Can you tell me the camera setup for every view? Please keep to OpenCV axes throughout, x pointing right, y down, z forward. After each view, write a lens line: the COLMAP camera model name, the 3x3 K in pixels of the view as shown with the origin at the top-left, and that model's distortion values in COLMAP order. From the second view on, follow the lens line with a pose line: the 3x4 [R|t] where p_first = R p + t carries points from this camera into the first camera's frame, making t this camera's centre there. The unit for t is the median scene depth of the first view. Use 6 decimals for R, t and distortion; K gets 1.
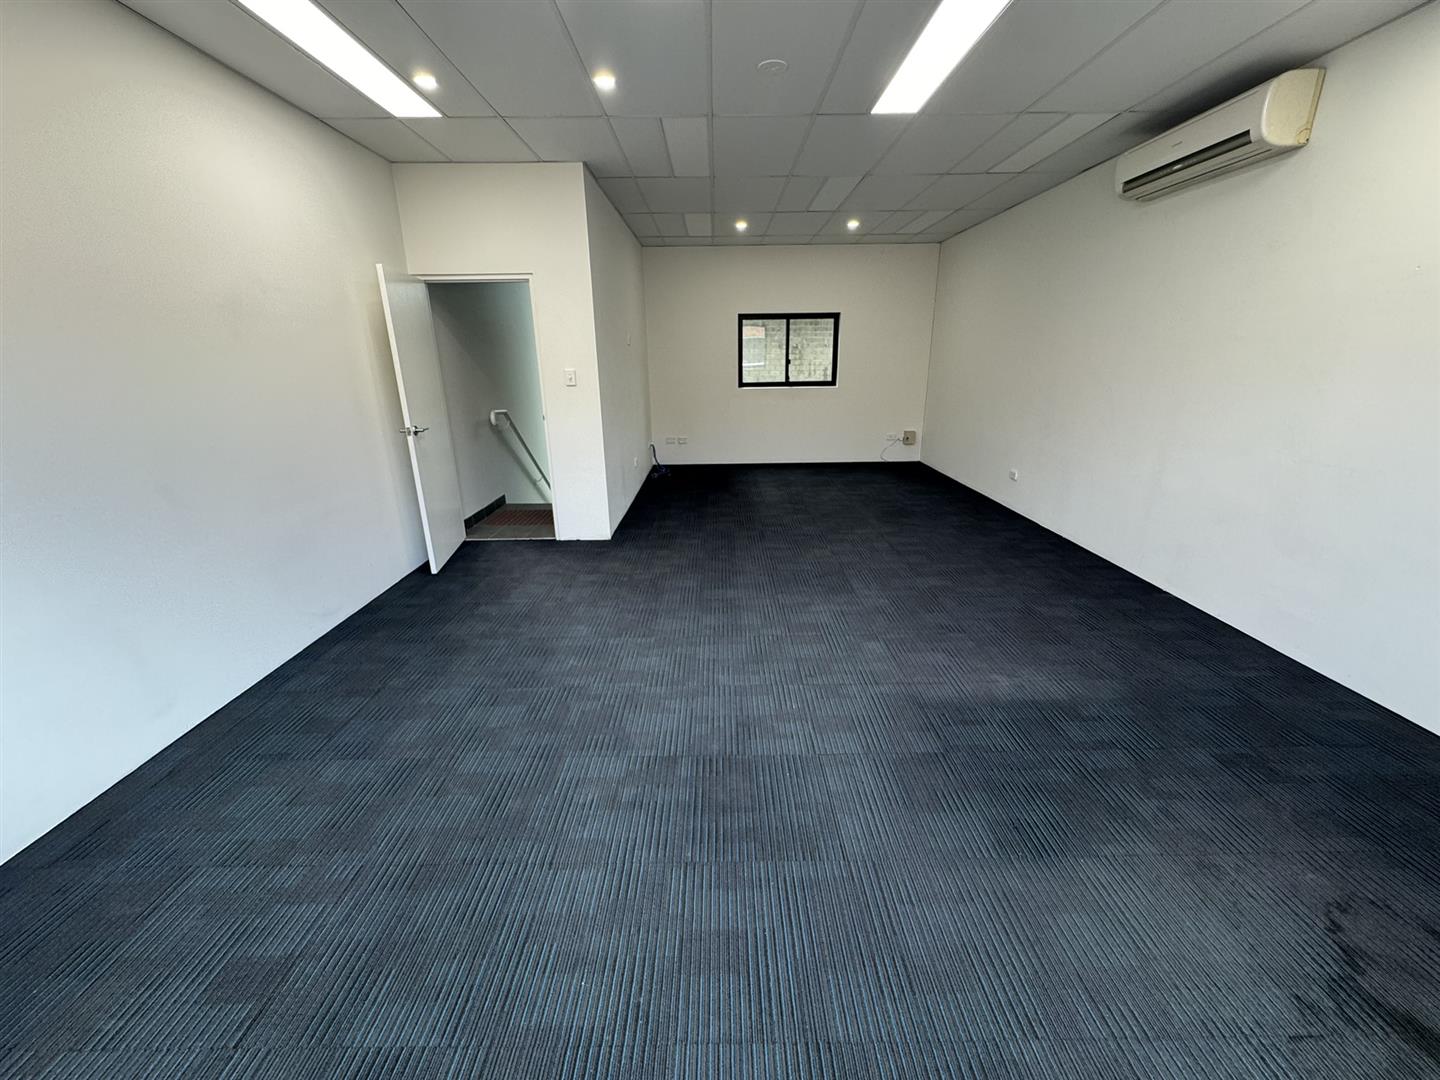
lens RADIAL K [[572.3, 0, 720.0], [0, 572.3, 540.0], [0, 0, 1]] dist [0.028186, -0.000007]
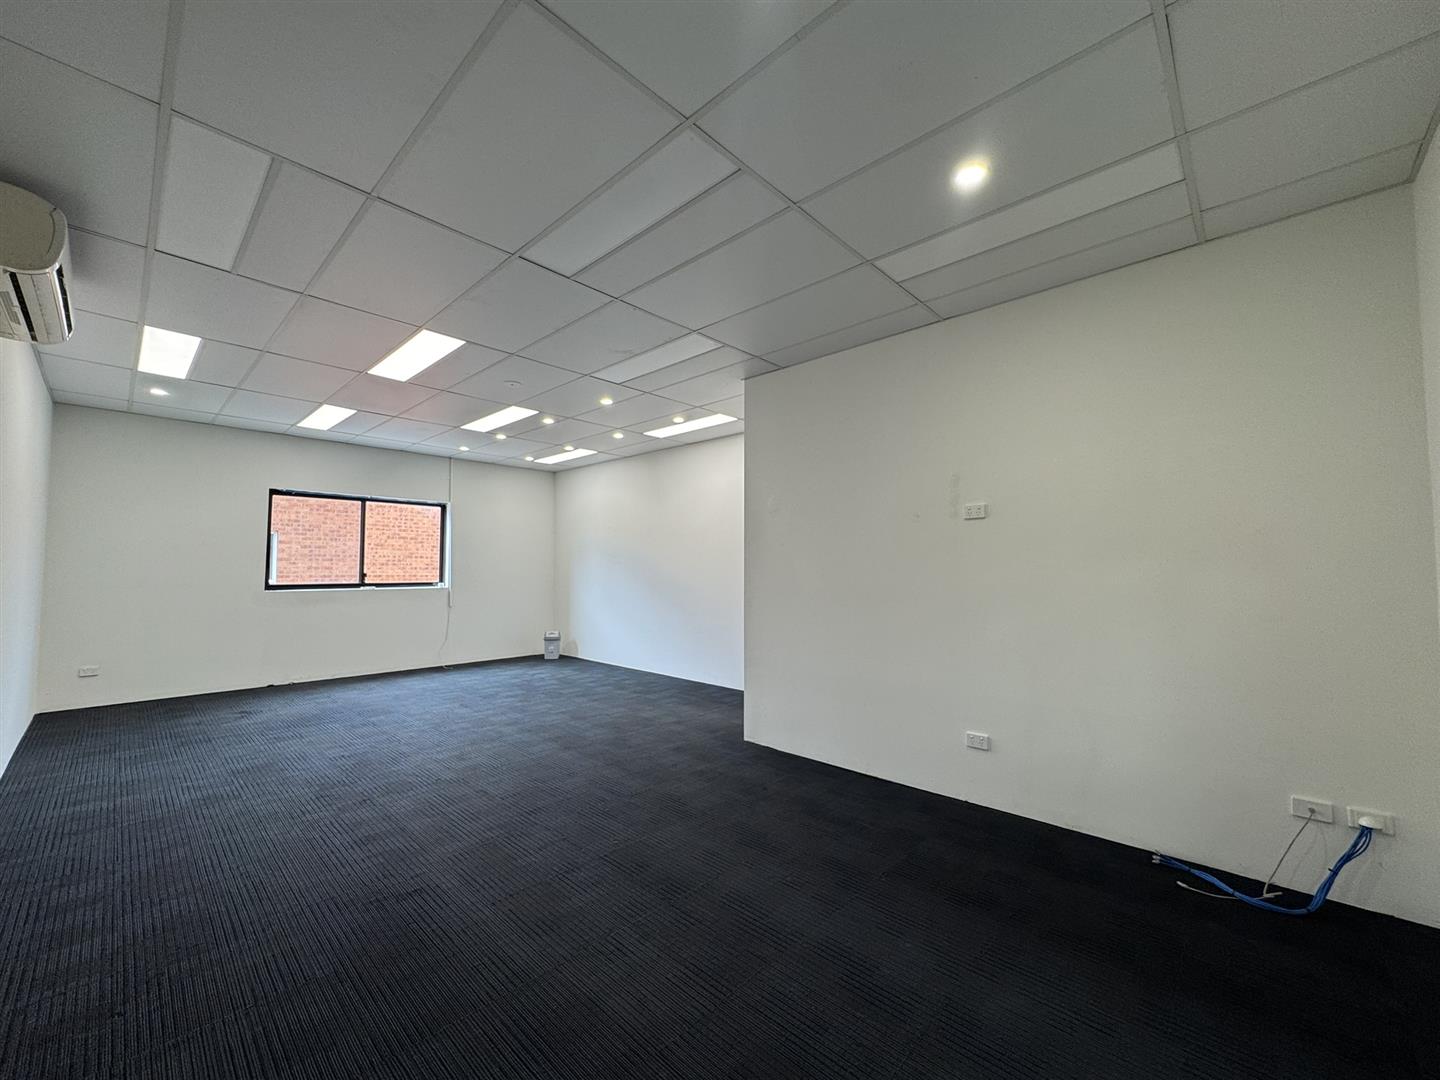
lens RADIAL K [[572.3, 0, 720.0], [0, 572.3, 540.0], [0, 0, 1]] dist [0.028186, -0.000007]
pose [[-0.694498, -0.029637, -0.718884, 0.572374], [-0.221965, 0.959242, 0.174889, -0.525507], [0.684401, 0.281027, -0.672770, 1.726281]]
